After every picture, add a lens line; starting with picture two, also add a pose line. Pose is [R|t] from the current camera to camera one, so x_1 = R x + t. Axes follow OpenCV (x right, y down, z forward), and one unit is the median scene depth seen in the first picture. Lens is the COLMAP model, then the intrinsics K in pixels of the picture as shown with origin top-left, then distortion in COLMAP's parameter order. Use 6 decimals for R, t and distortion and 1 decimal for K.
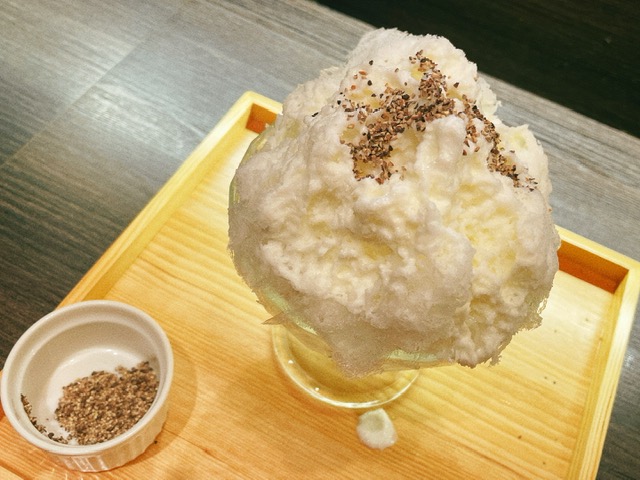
lens RADIAL K [[632.5, 0, 318.0], [0, 632.5, 242.4], [0, 0, 1]] dist [0.014732, 0.000000]
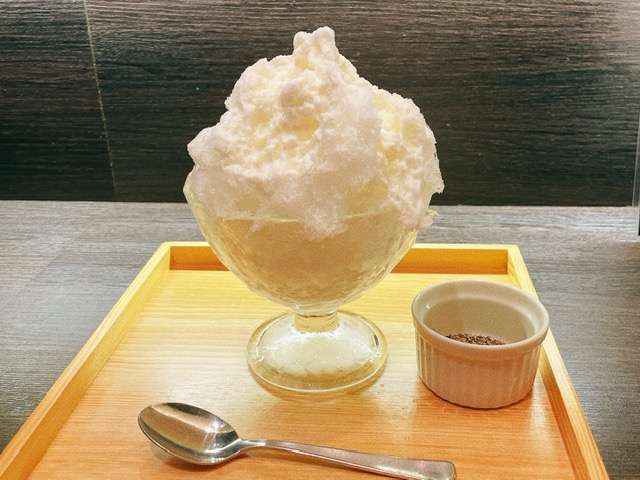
lens RADIAL K [[632.5, 0, 320.7], [0, 632.5, 240.4], [0, 0, 1]] dist [0.014732, 0.000000]
pose [[0.921042, -0.278682, 0.272063, -0.233586], [0.380954, 0.789886, -0.480577, 0.632008], [-0.080971, 0.546275, 0.833683, -0.013780]]
